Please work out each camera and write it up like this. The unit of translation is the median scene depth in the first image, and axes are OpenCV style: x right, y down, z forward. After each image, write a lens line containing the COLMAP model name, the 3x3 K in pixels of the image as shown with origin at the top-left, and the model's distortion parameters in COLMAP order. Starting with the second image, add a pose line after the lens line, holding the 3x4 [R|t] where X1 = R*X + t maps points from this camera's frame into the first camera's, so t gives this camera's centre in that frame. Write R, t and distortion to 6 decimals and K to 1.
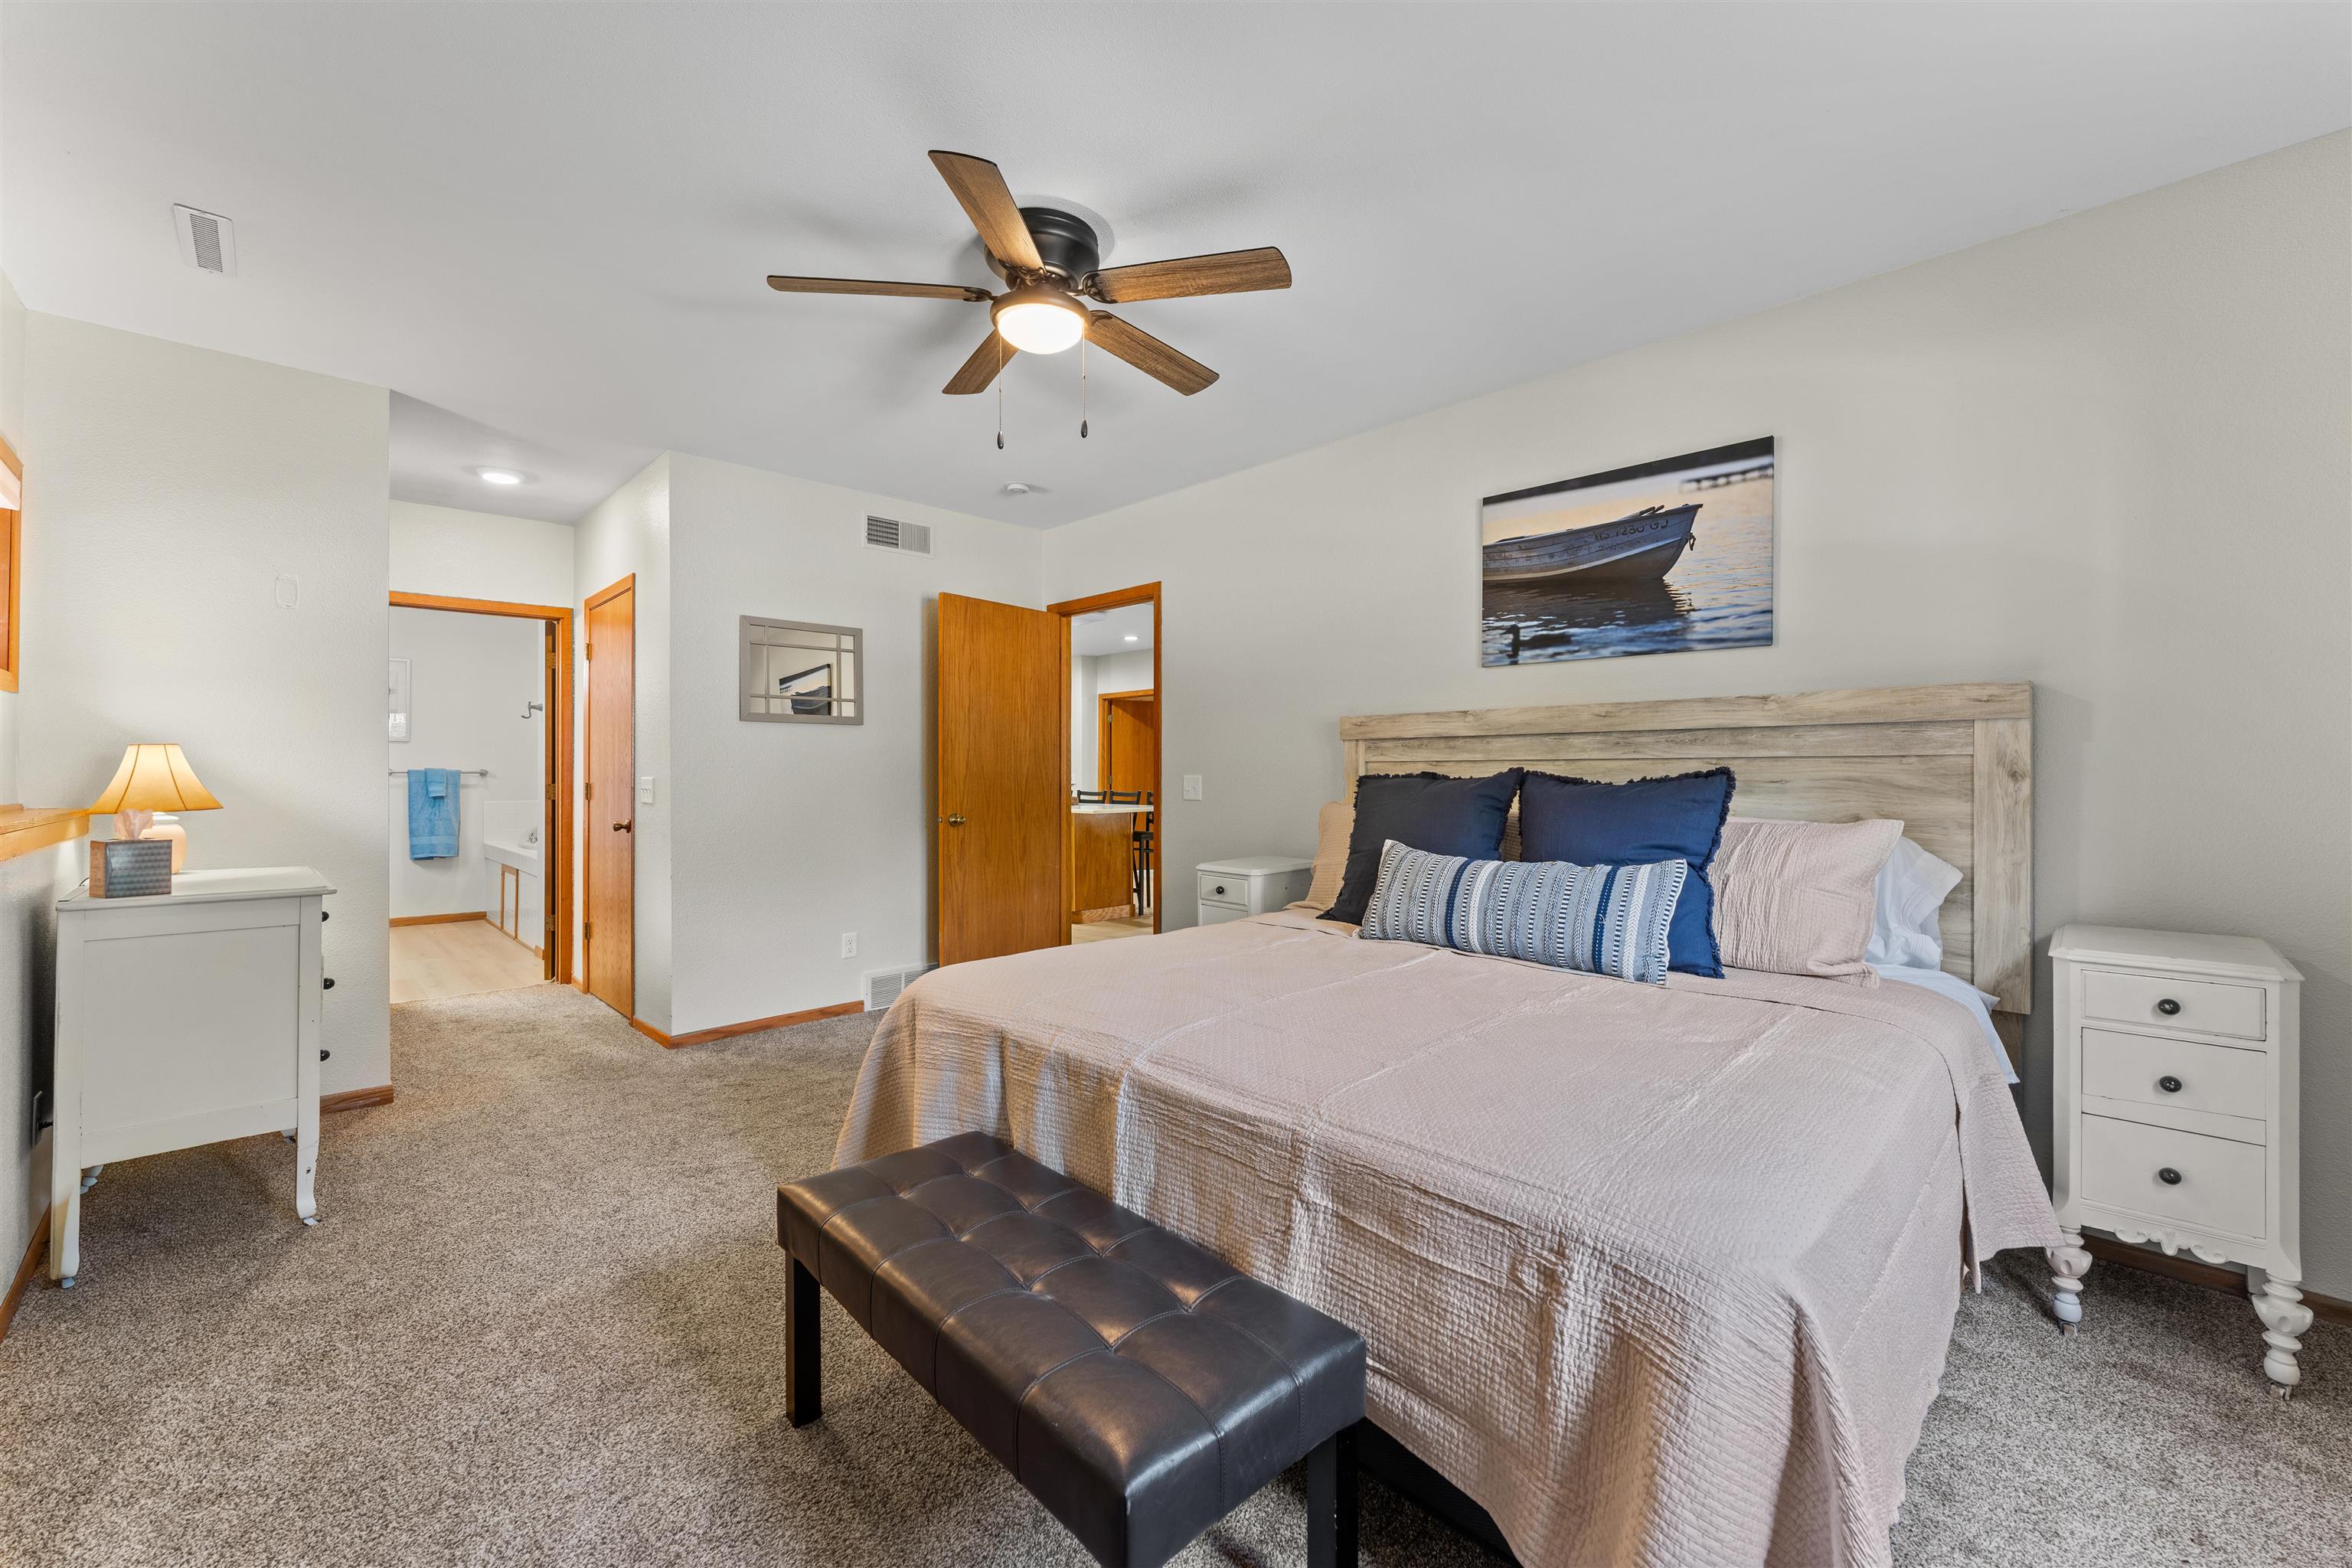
lens RADIAL K [[939.5, 0, 1146.7], [0, 939.5, 775.6], [0, 0, 1]] dist [-0.001833, -0.013094]
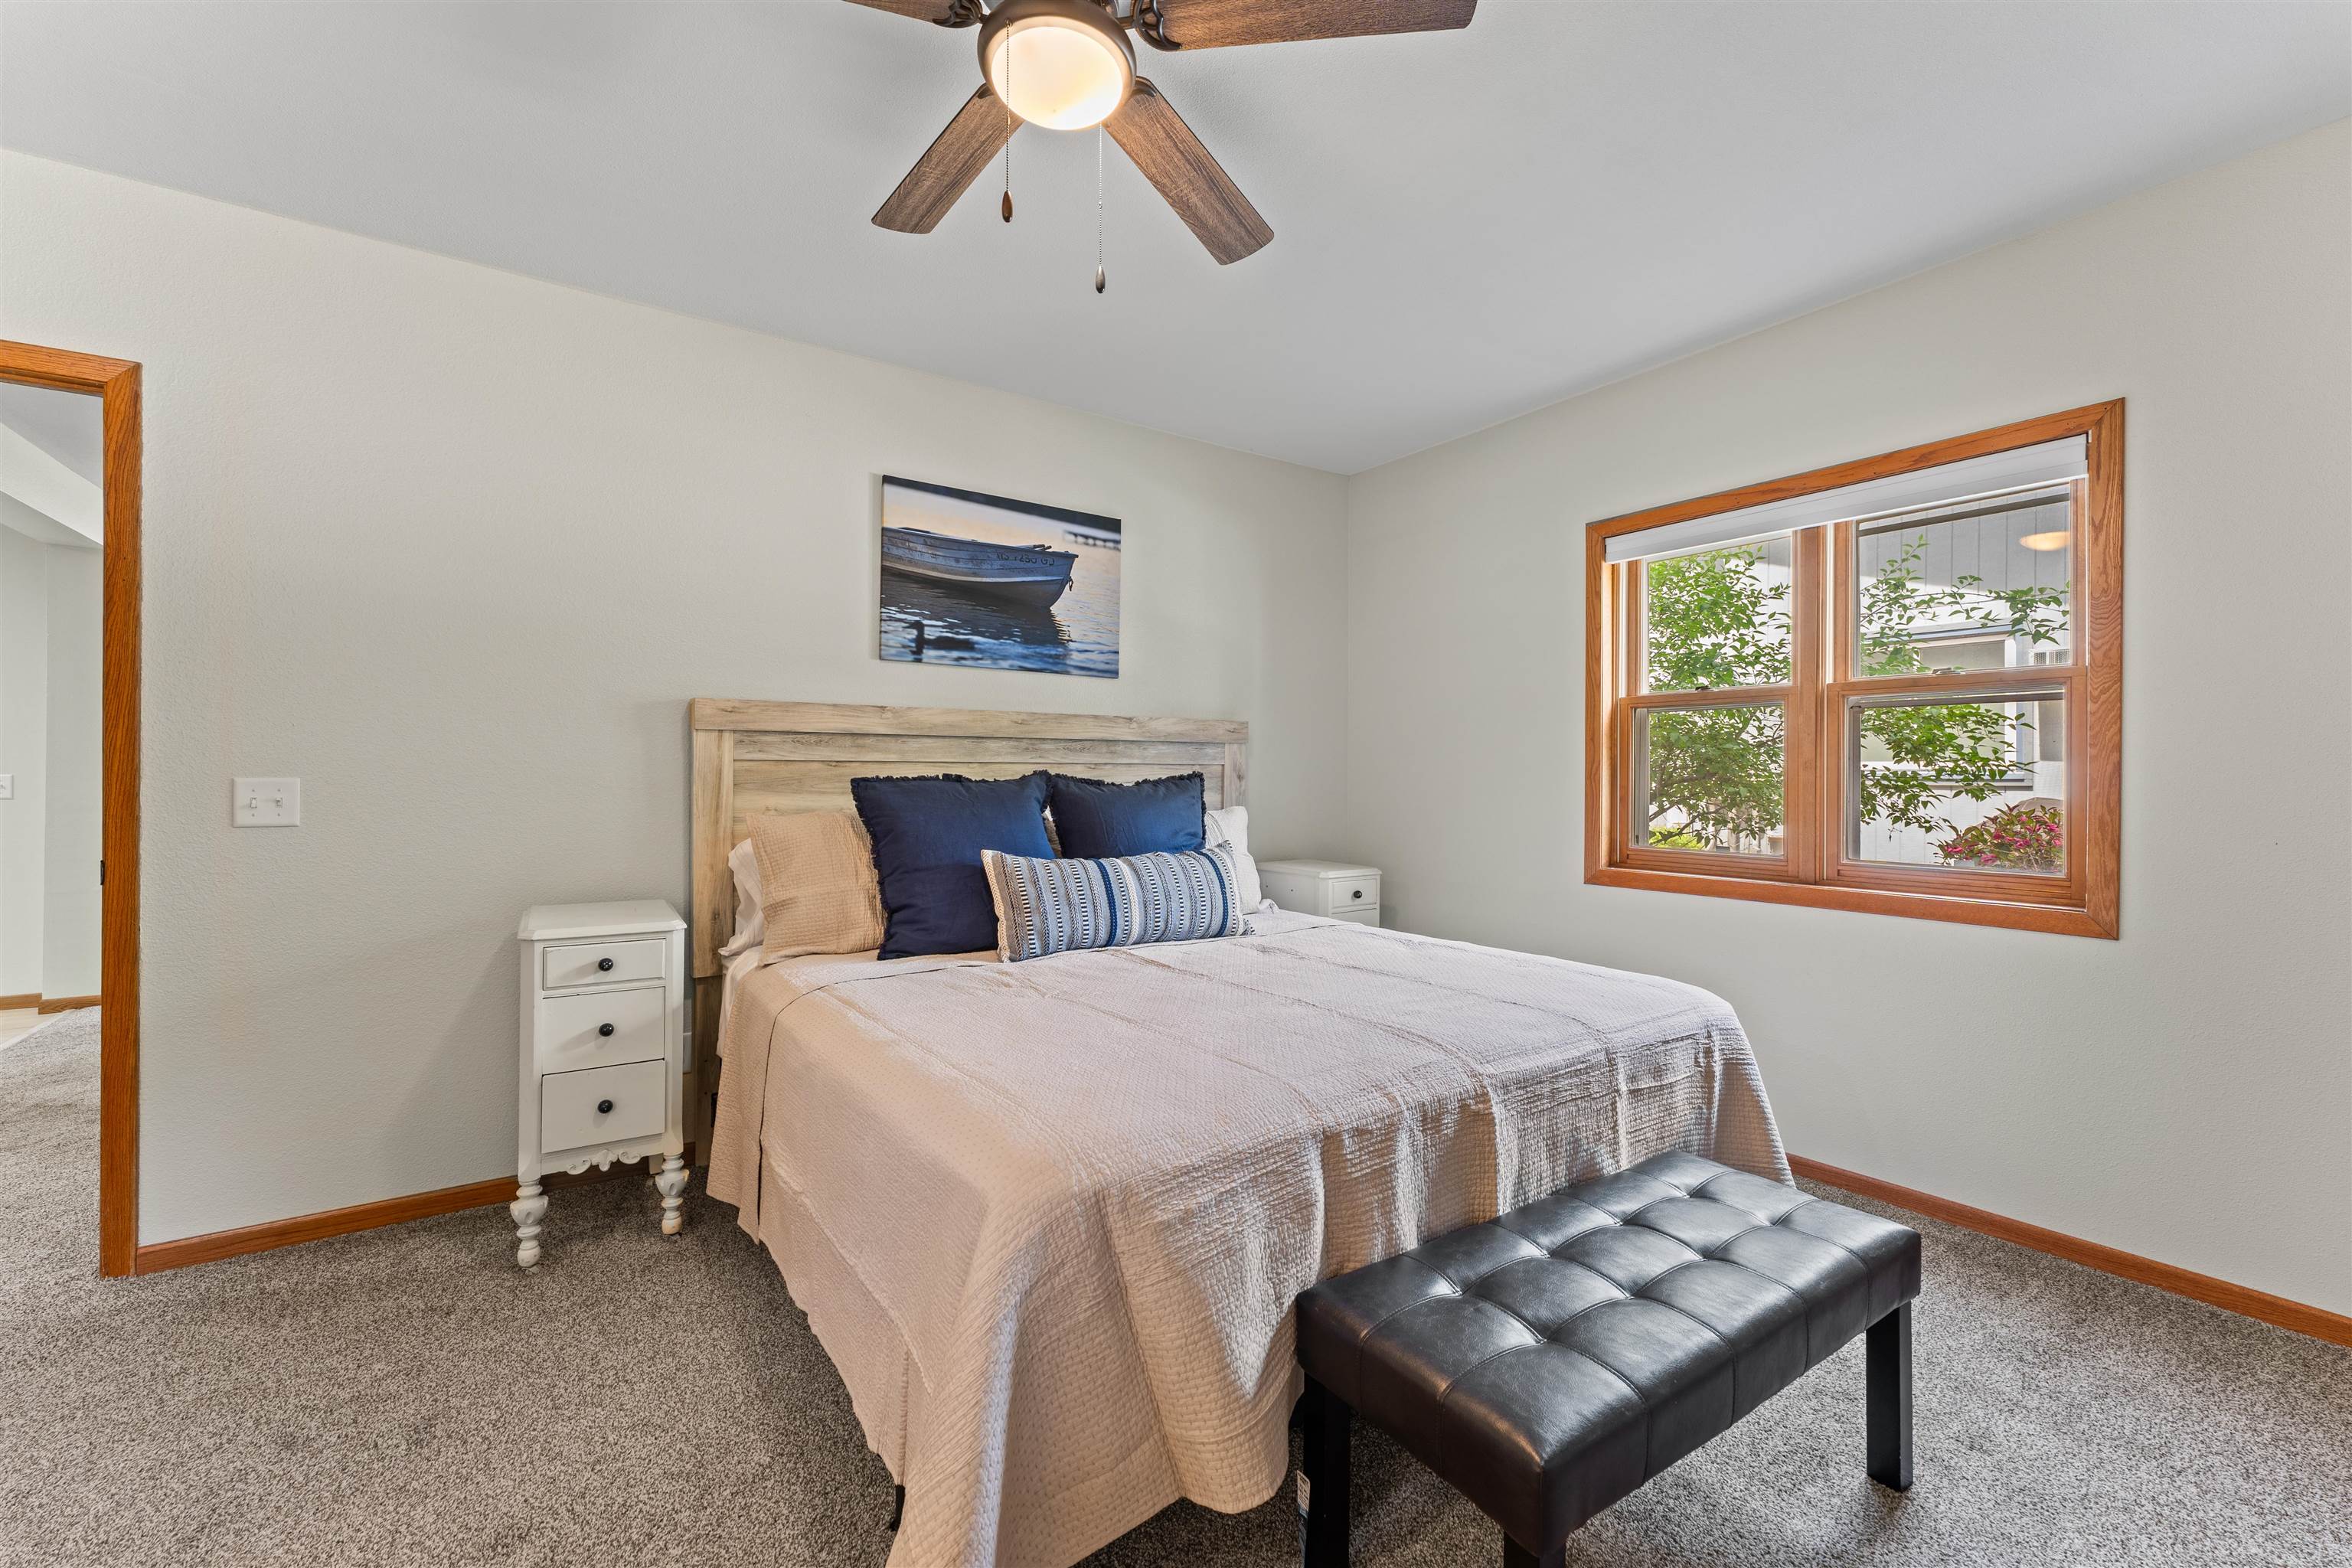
lens RADIAL K [[964.9, 0, 1169.9], [0, 964.9, 776.0], [0, 0, 1]] dist [0.016146, 0.000013]
pose [[0.145304, -0.001407, 0.989386, -0.598651], [0.000098, 0.999999, 0.001408, -0.003547], [-0.989387, -0.000107, 0.145304, 0.657907]]
